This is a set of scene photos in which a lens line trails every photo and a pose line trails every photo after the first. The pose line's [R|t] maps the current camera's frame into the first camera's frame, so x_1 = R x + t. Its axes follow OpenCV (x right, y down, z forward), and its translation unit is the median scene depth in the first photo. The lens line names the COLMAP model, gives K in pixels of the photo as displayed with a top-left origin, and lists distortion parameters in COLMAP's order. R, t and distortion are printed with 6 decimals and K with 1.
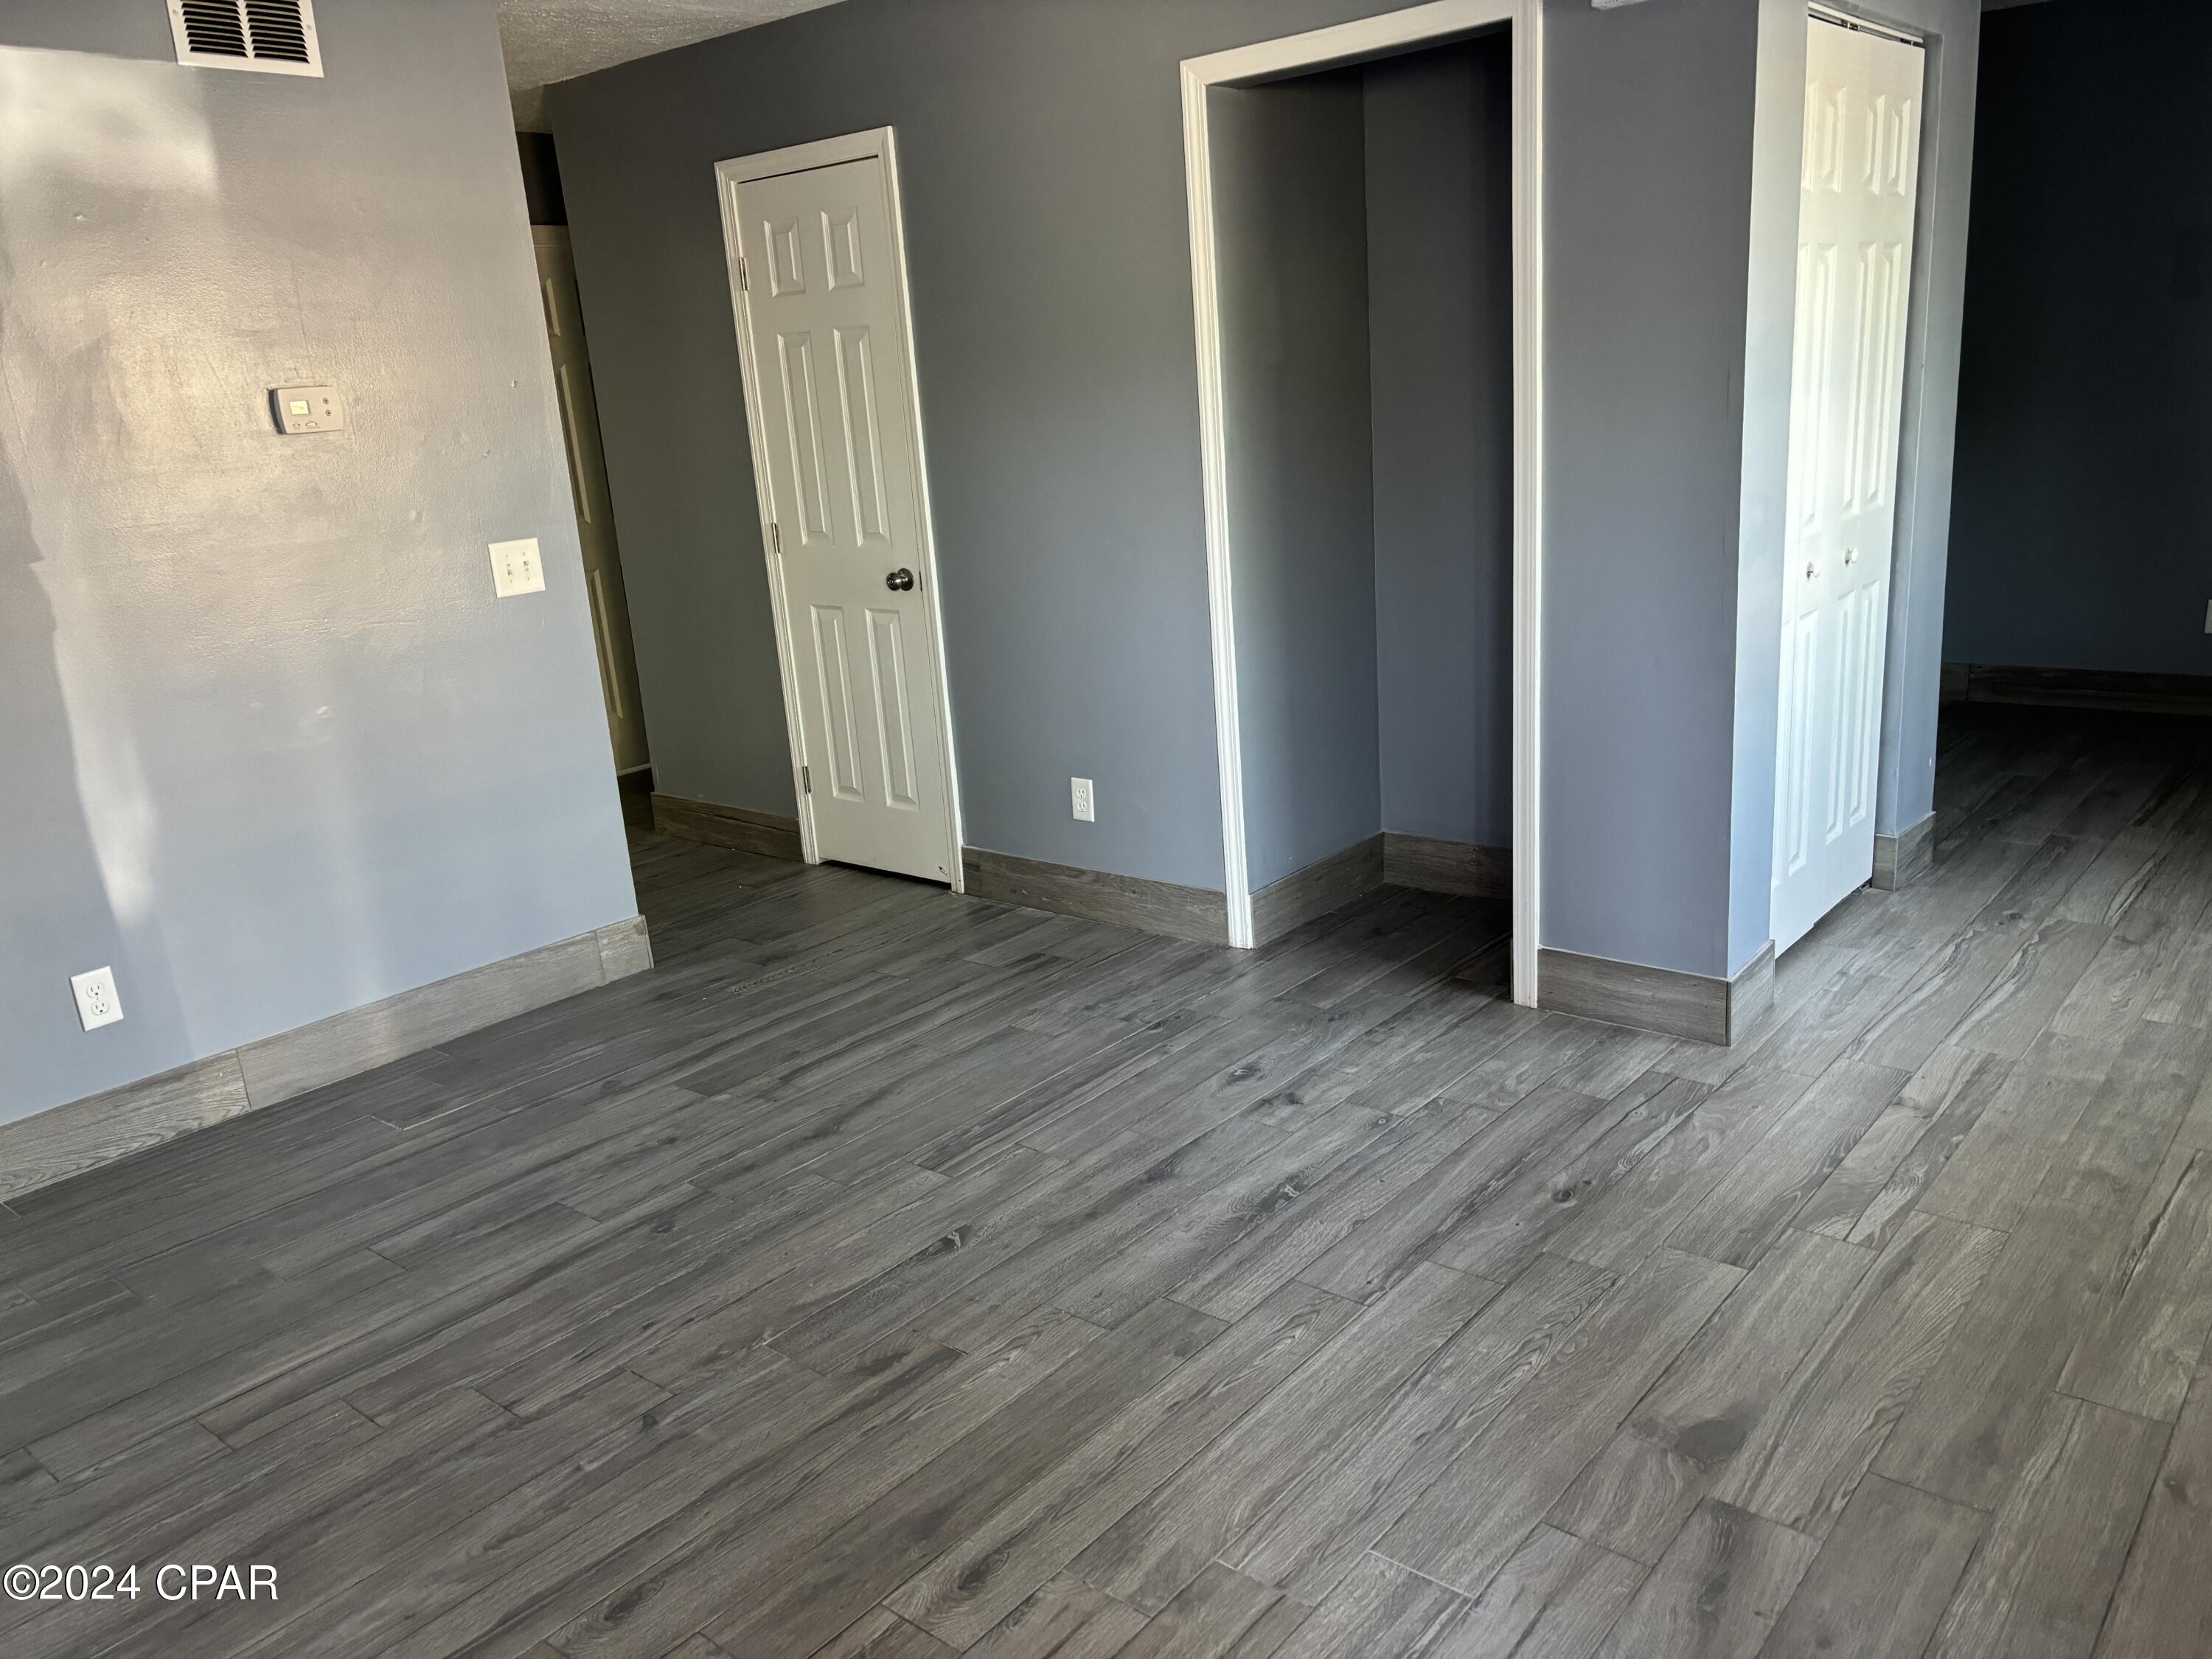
lens RADIAL K [[1678.5, 0, 1106.0], [0, 1678.5, 829.5], [0, 0, 1]] dist [0.003245, 0.003531]
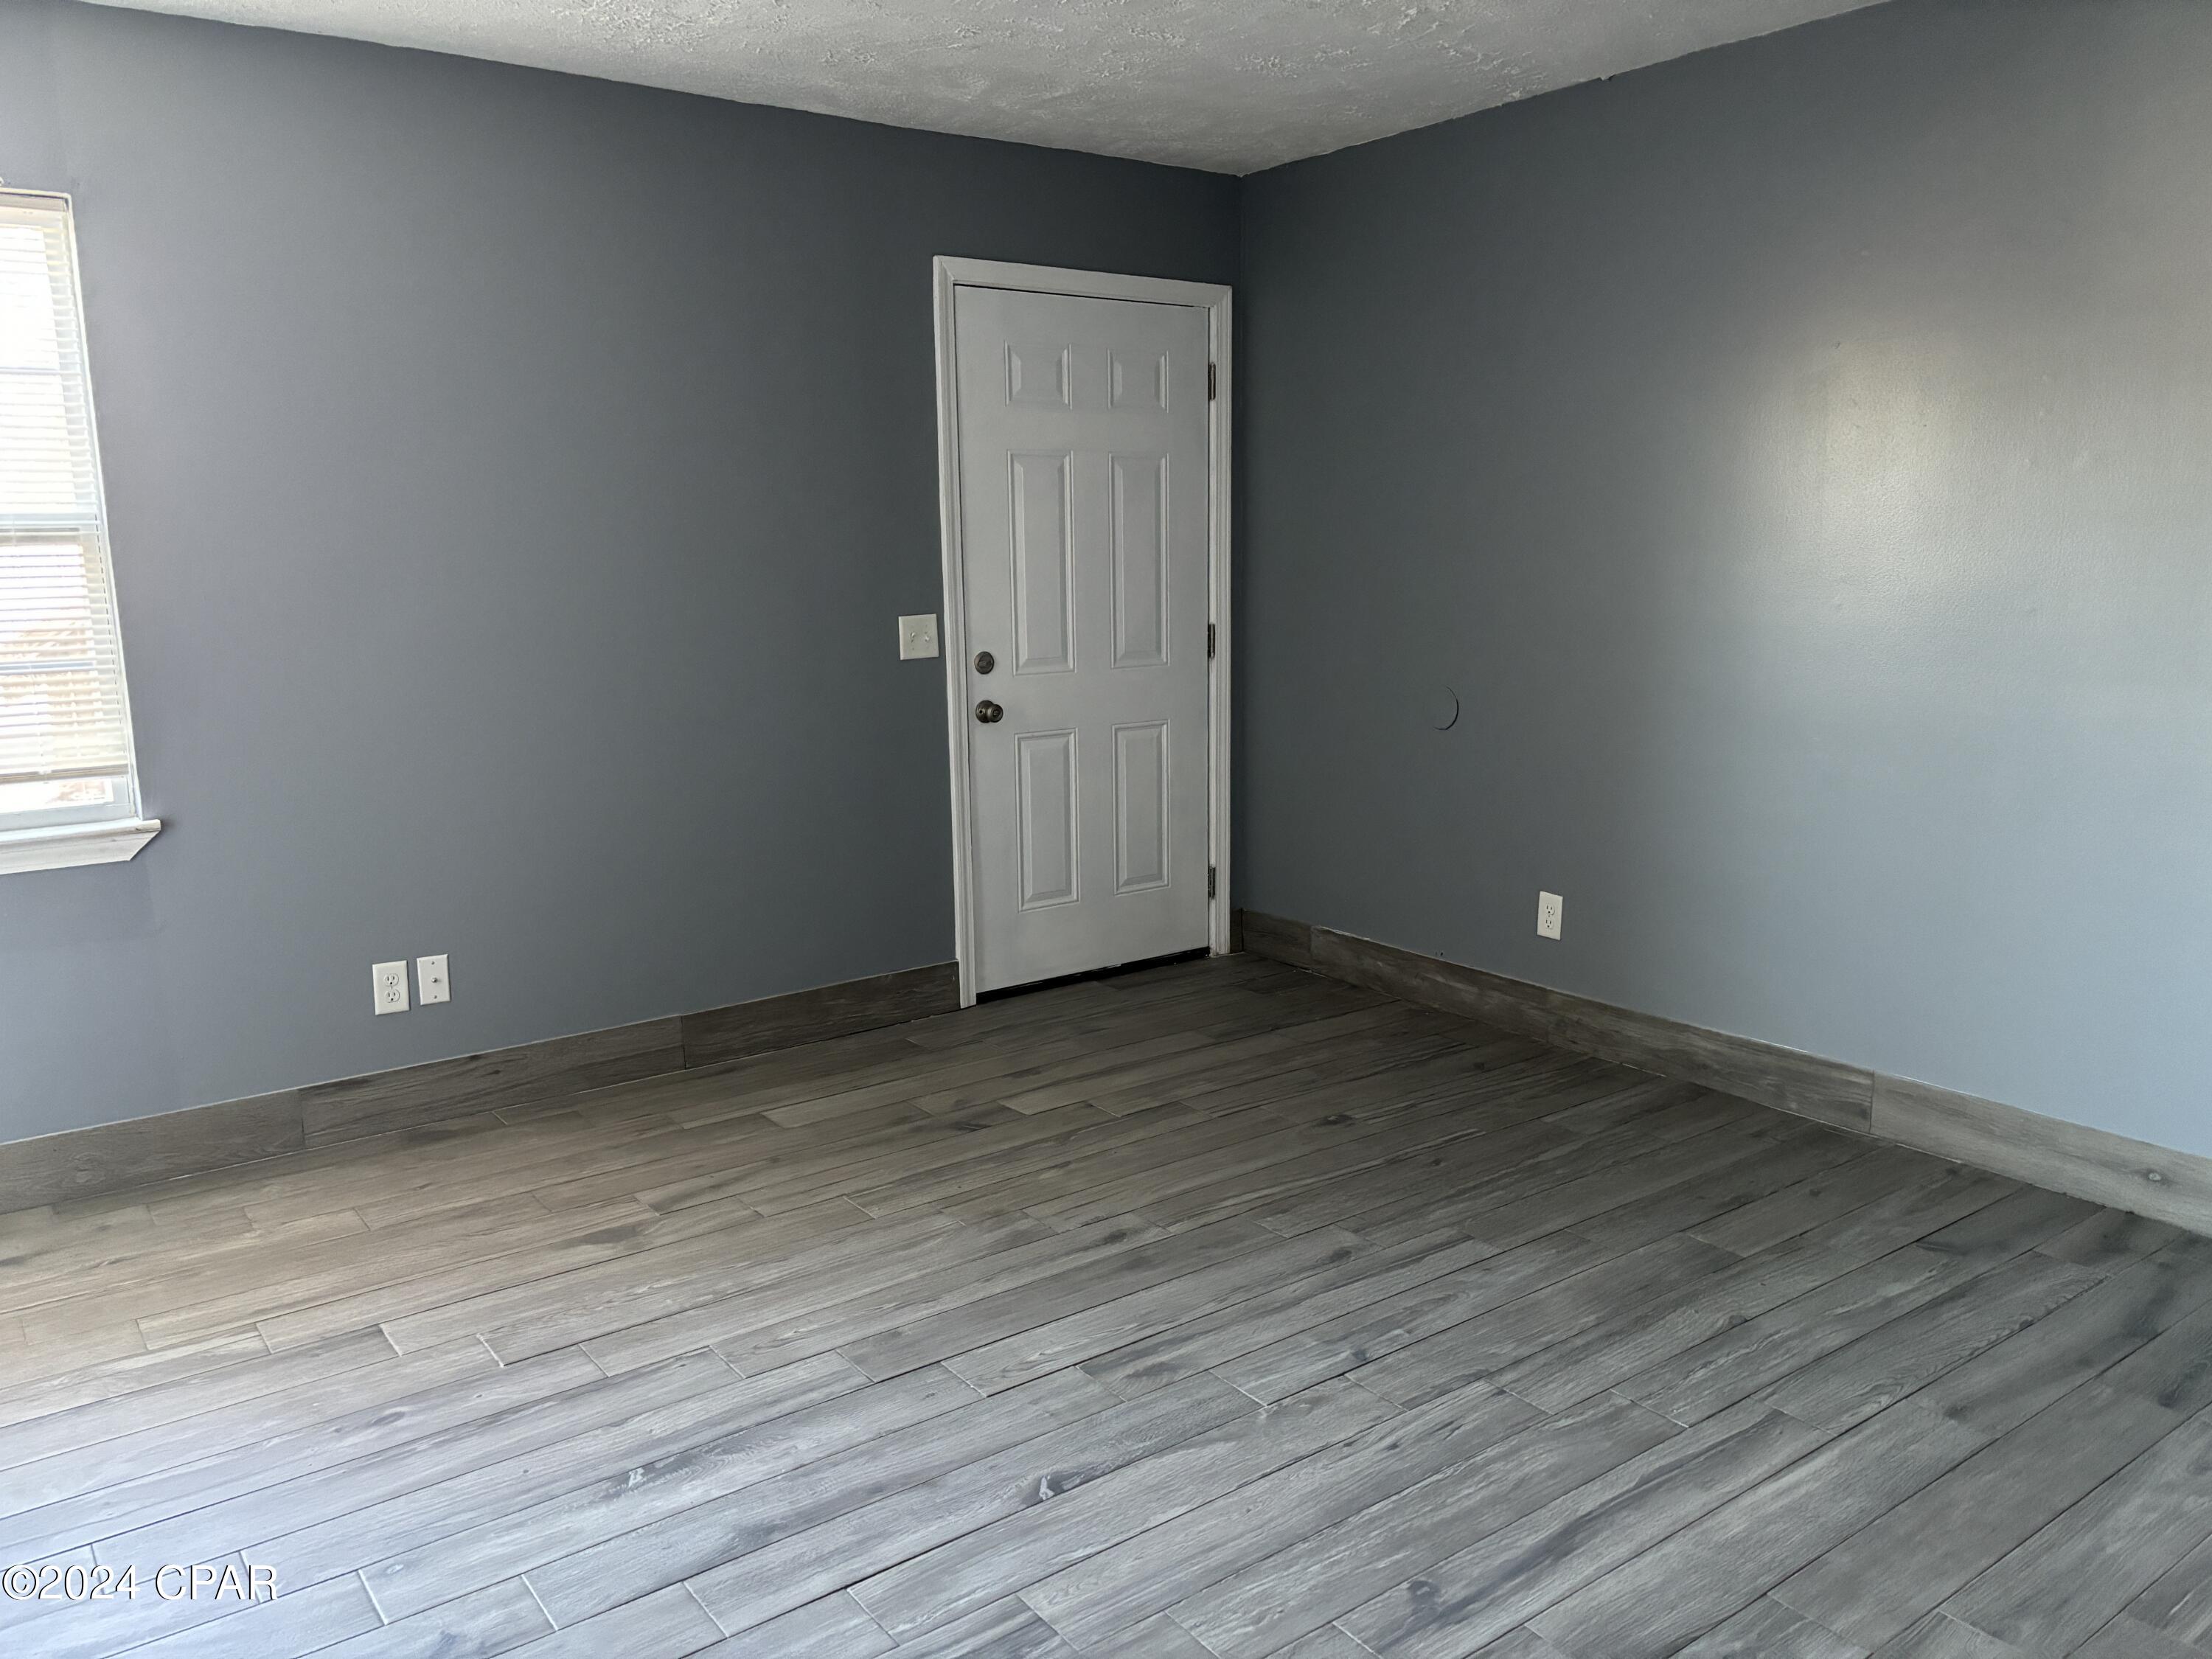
lens RADIAL K [[1678.5, 0, 1106.0], [0, 1678.5, 829.5], [0, 0, 1]] dist [0.003245, 0.003531]
pose [[-0.969000, 0.036137, 0.244404, -0.359196], [0.136186, 0.903512, 0.406348, -0.412330], [-0.206138, 0.427036, -0.880425, 1.709923]]
